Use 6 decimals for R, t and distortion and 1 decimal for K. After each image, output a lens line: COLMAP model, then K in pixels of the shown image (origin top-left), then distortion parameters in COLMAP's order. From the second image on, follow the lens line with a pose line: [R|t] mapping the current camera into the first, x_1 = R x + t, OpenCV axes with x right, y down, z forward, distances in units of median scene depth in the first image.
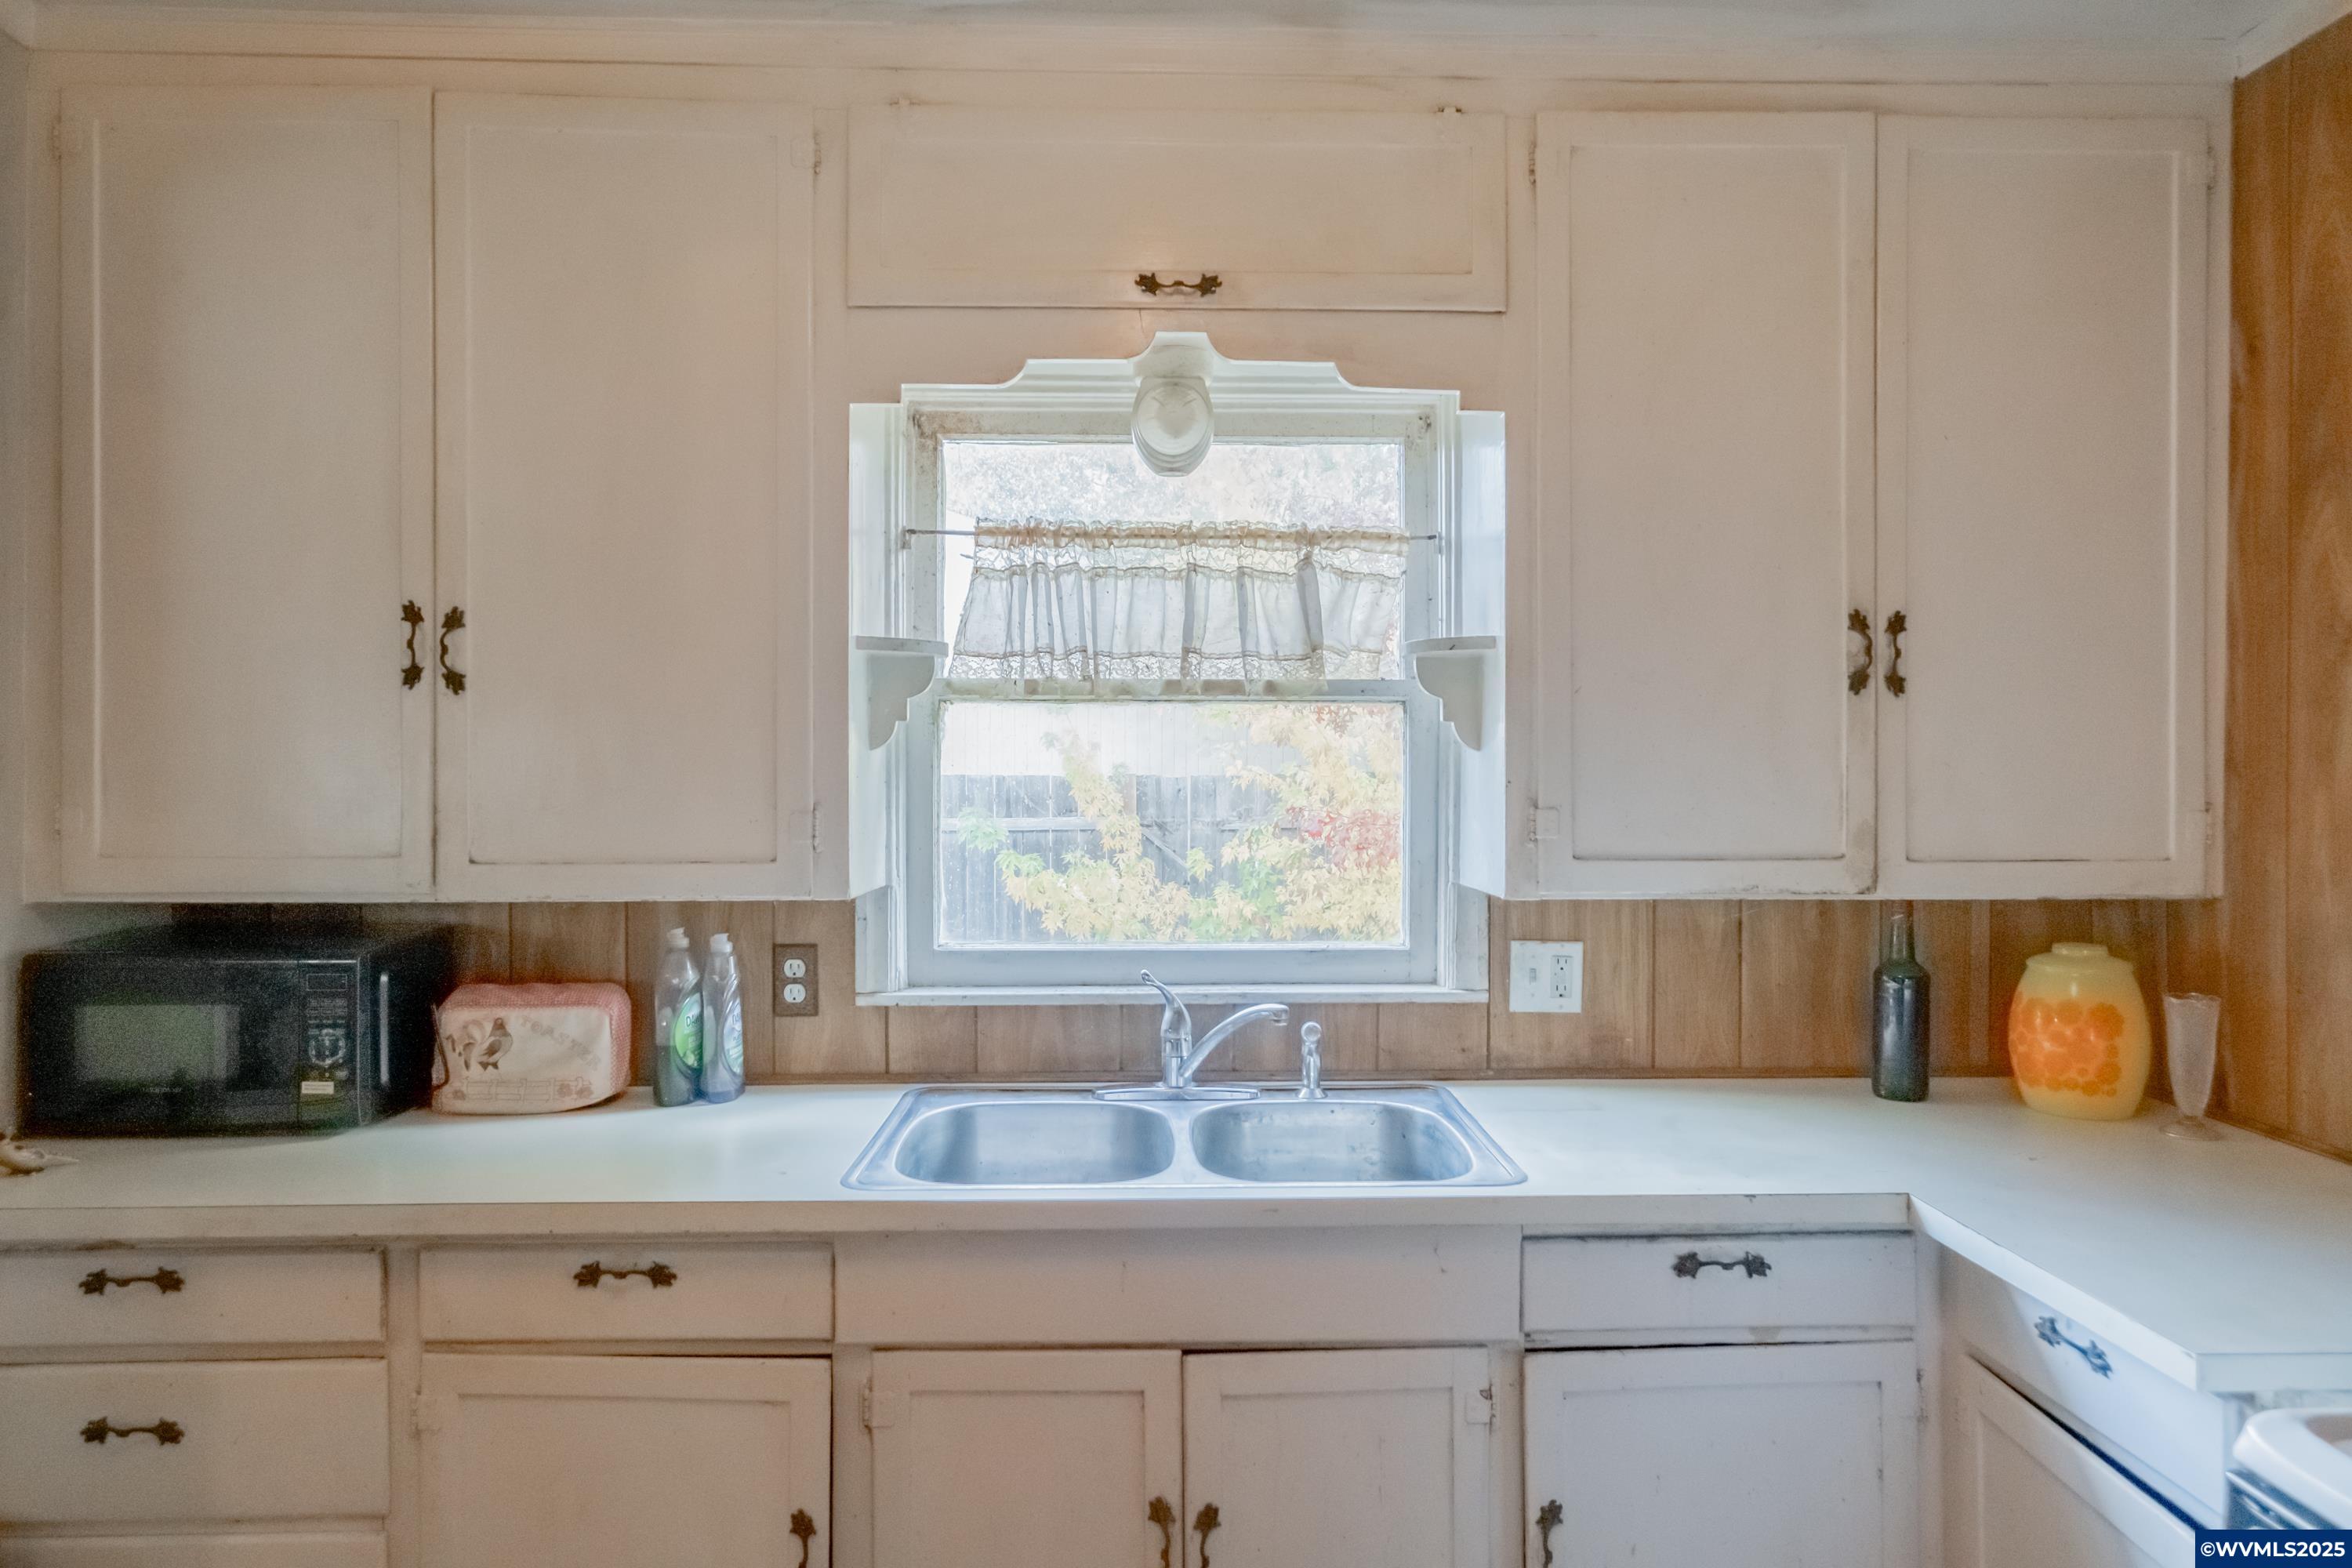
lens RADIAL K [[1471.8, 0, 1175.2], [0, 1471.8, 777.2], [0, 0, 1]] dist [0.010492, -0.002384]
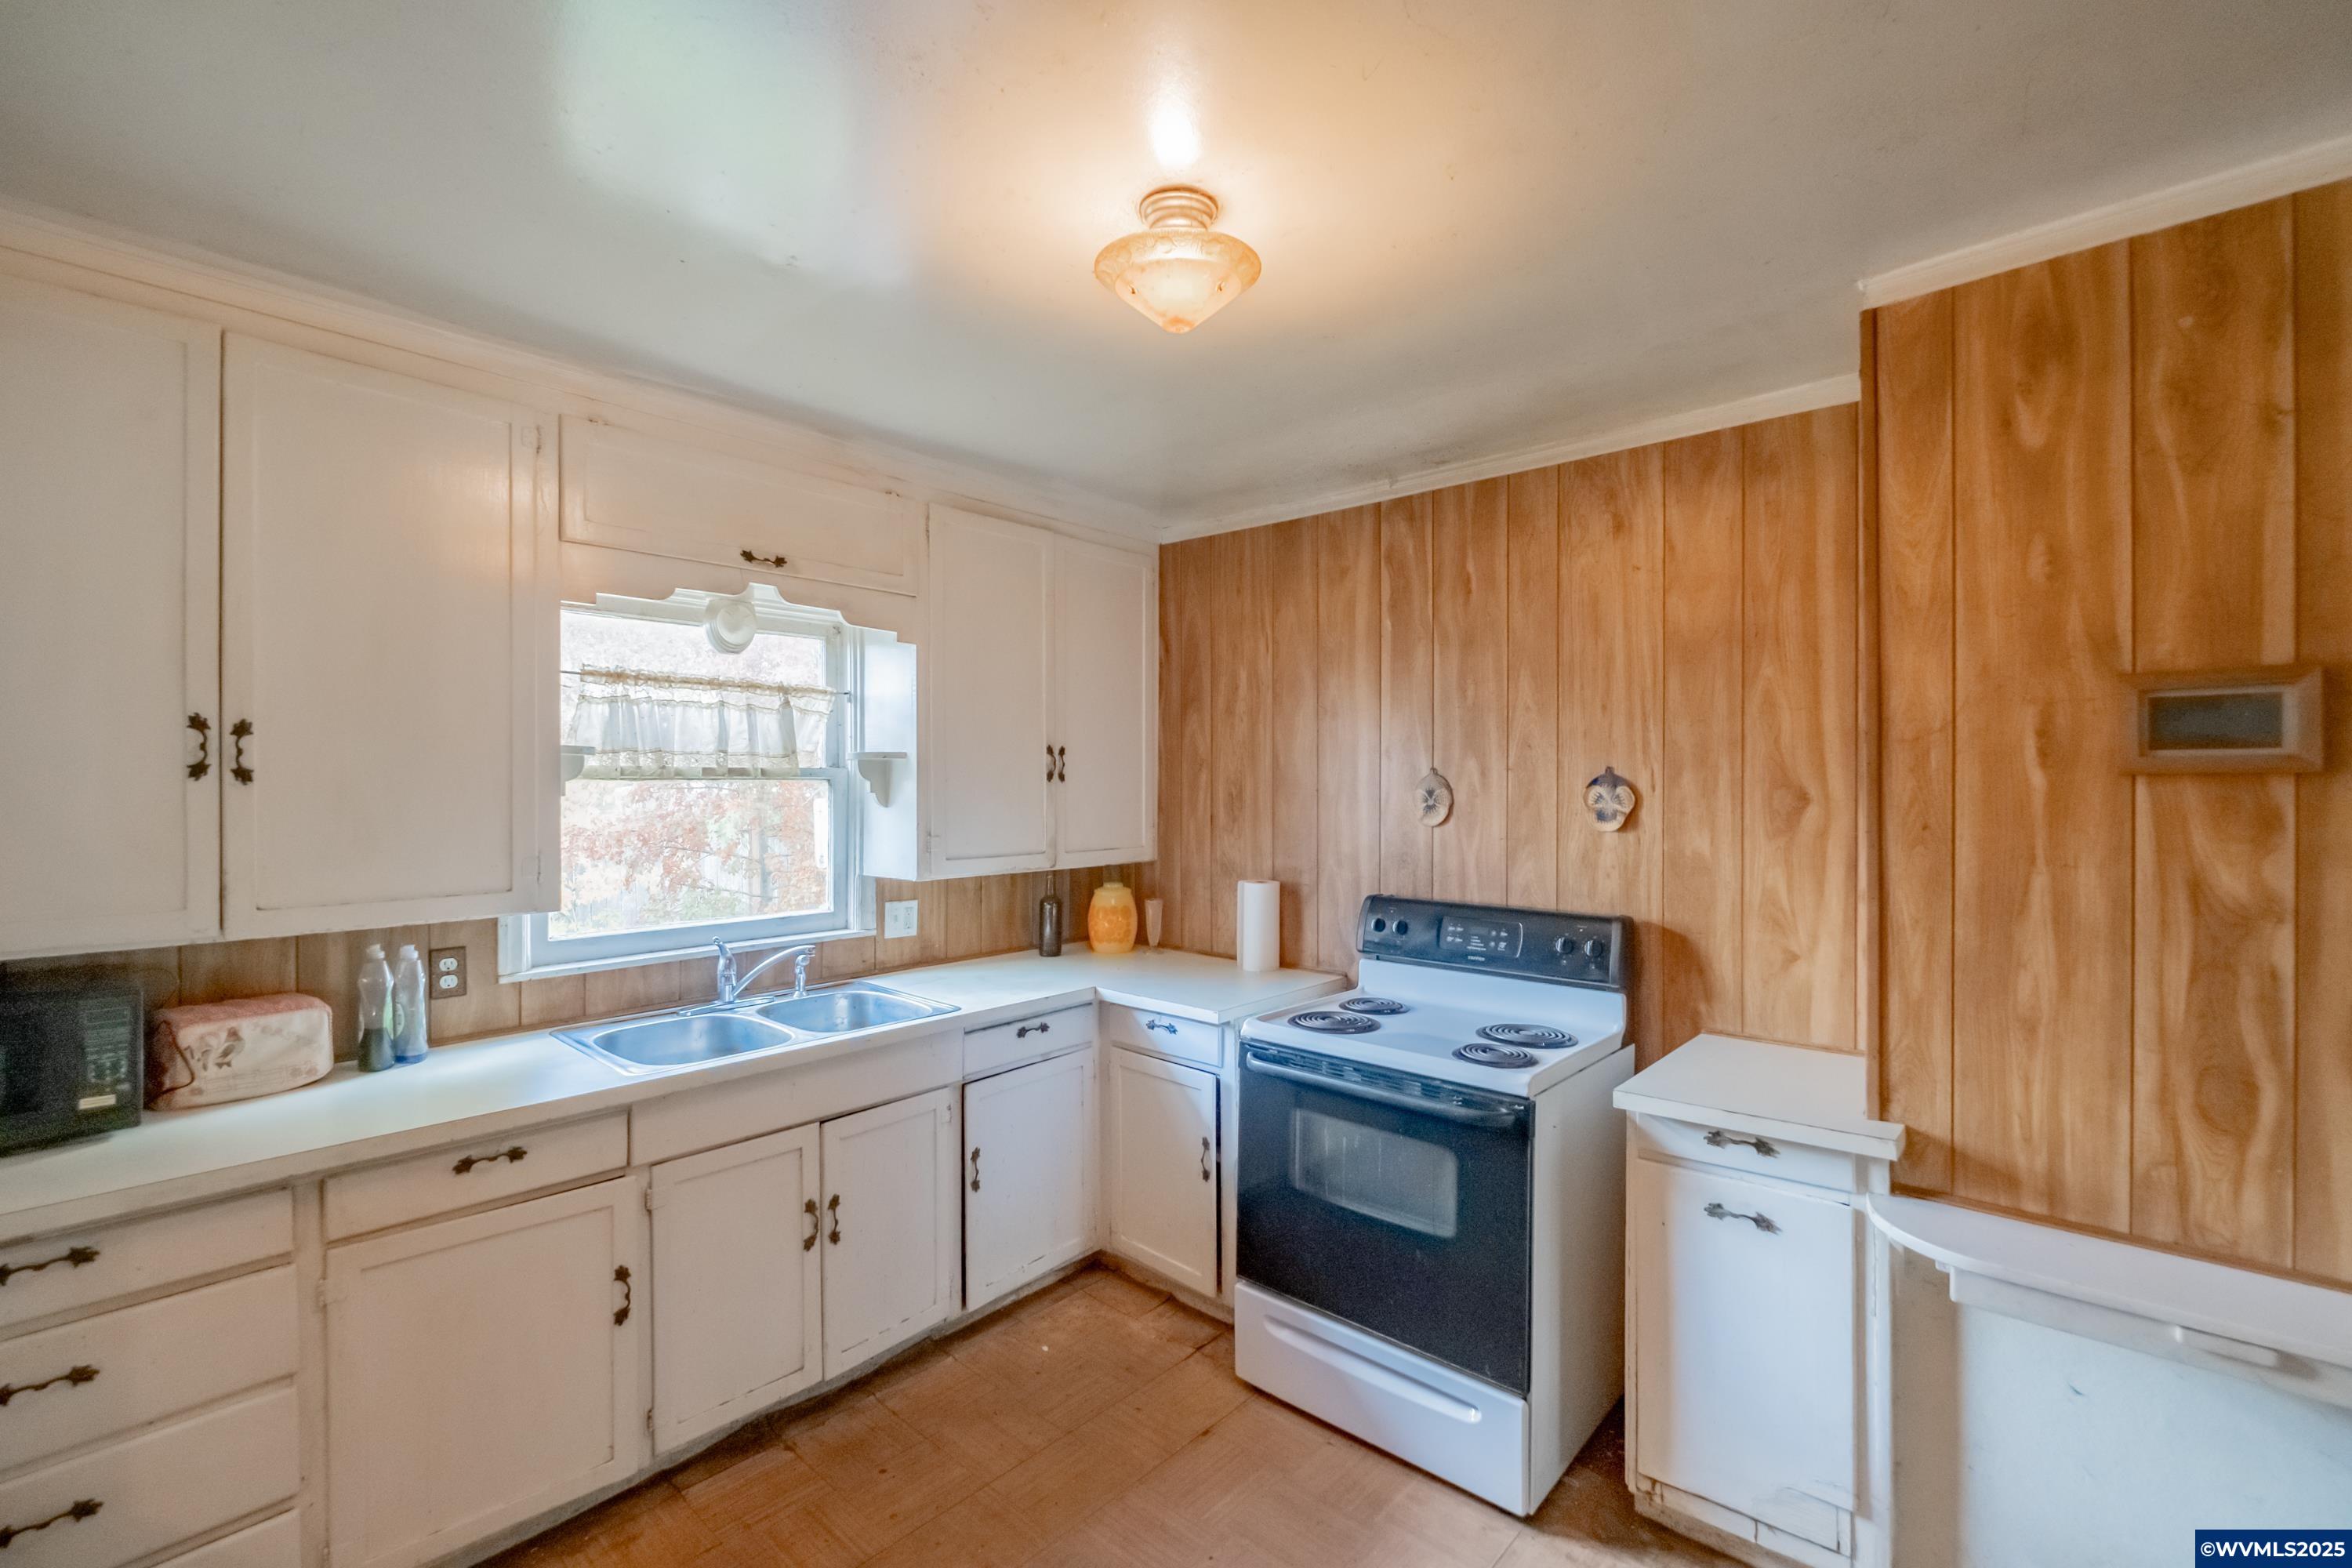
lens RADIAL K [[1037.6, 0, 1173.6], [0, 1037.6, 782.2], [0, 0, 1]] dist [-0.004383, -0.001624]
pose [[0.681798, -0.003059, 0.731534, -0.586116], [0.001921, 0.999995, 0.002392, -0.058097], [-0.731538, -0.000226, 0.681801, -0.248842]]
